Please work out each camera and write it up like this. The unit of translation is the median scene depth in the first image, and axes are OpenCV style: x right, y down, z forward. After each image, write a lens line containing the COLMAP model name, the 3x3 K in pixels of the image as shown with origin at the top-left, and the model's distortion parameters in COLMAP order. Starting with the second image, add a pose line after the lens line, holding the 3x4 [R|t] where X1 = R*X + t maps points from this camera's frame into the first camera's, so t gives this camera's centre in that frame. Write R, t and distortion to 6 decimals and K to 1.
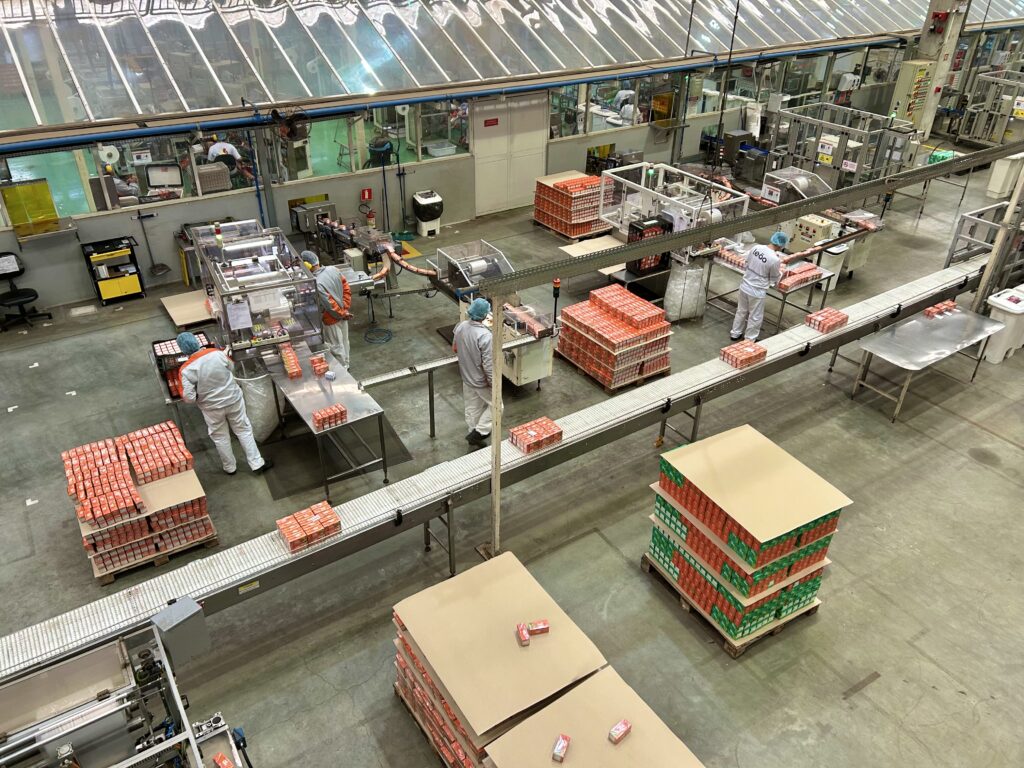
lens RADIAL K [[785.7, 0, 512.0], [0, 785.7, 384.0], [0, 0, 1]] dist [0.035170, 0.001459]
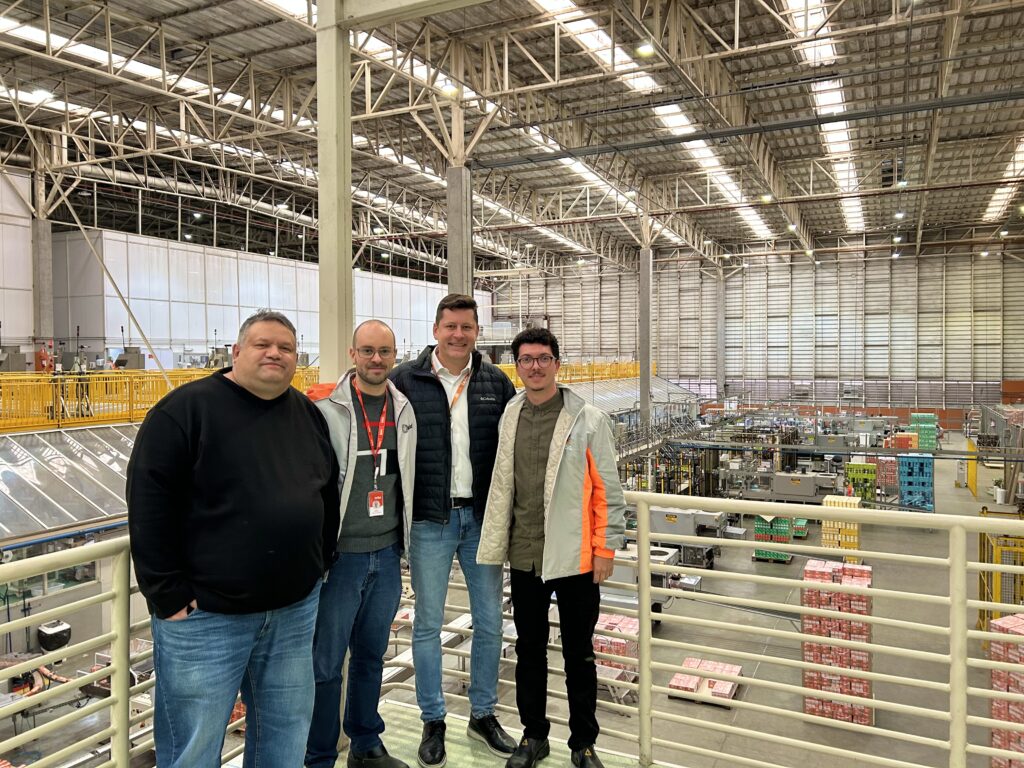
lens RADIAL K [[785.7, 0, 512.0], [0, 785.7, 384.0], [0, 0, 1]] dist [0.035170, 0.001459]
pose [[0.870969, -0.036739, 0.489962, -0.085089], [0.272689, 0.865670, -0.419829, 0.098646], [-0.408722, 0.499265, 0.763990, -0.233665]]
